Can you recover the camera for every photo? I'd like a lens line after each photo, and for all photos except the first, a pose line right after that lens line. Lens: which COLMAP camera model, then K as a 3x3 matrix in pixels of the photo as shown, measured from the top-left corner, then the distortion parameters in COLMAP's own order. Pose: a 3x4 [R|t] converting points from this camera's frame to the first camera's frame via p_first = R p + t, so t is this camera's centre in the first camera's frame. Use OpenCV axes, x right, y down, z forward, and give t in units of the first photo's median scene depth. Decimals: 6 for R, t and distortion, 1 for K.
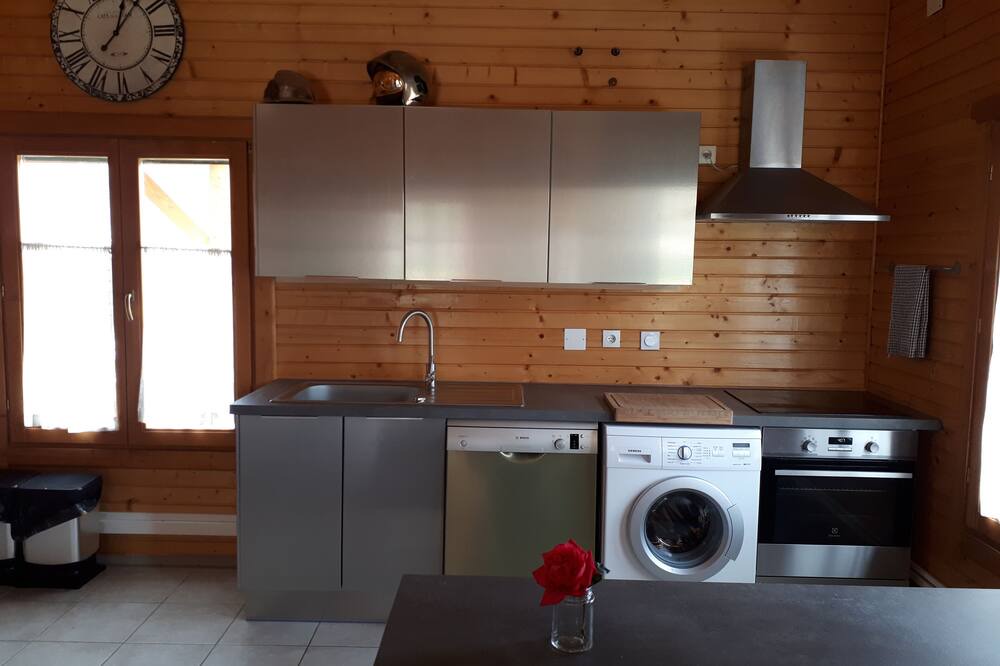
lens RADIAL K [[796.9, 0, 499.8], [0, 796.9, 320.0], [0, 0, 1]] dist [0.171954, -0.310384]
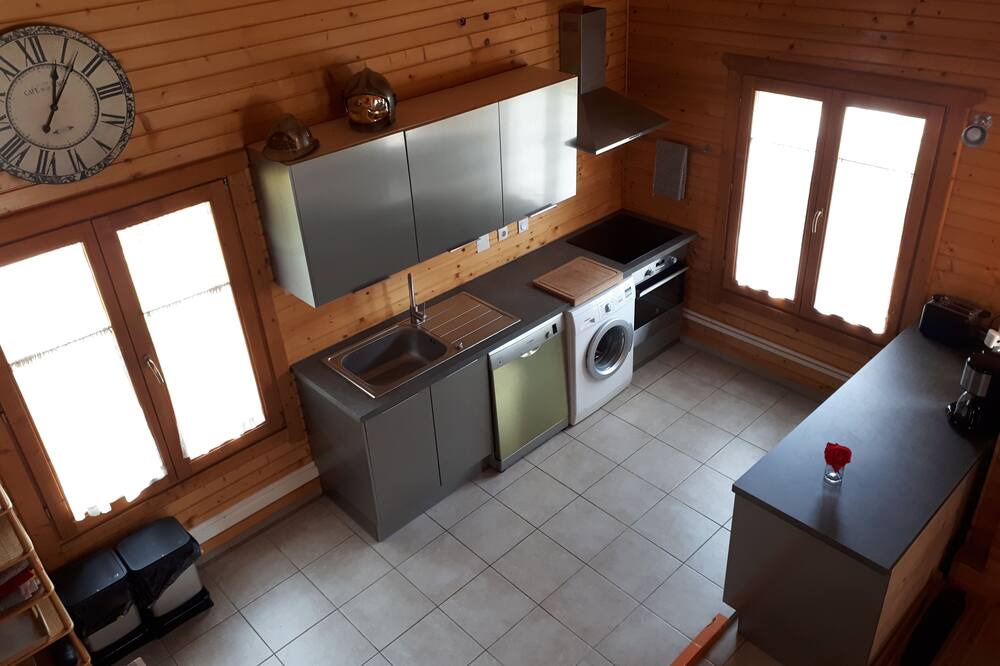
lens RADIAL K [[805.9, 0, 500.6], [0, 805.9, 306.7], [0, 0, 1]] dist [0.138575, -0.239807]
pose [[0.716783, -0.396931, 0.573295, -0.707672], [0.126452, 0.882531, 0.452935, -0.496091], [-0.685735, -0.252162, 0.682776, 0.046909]]
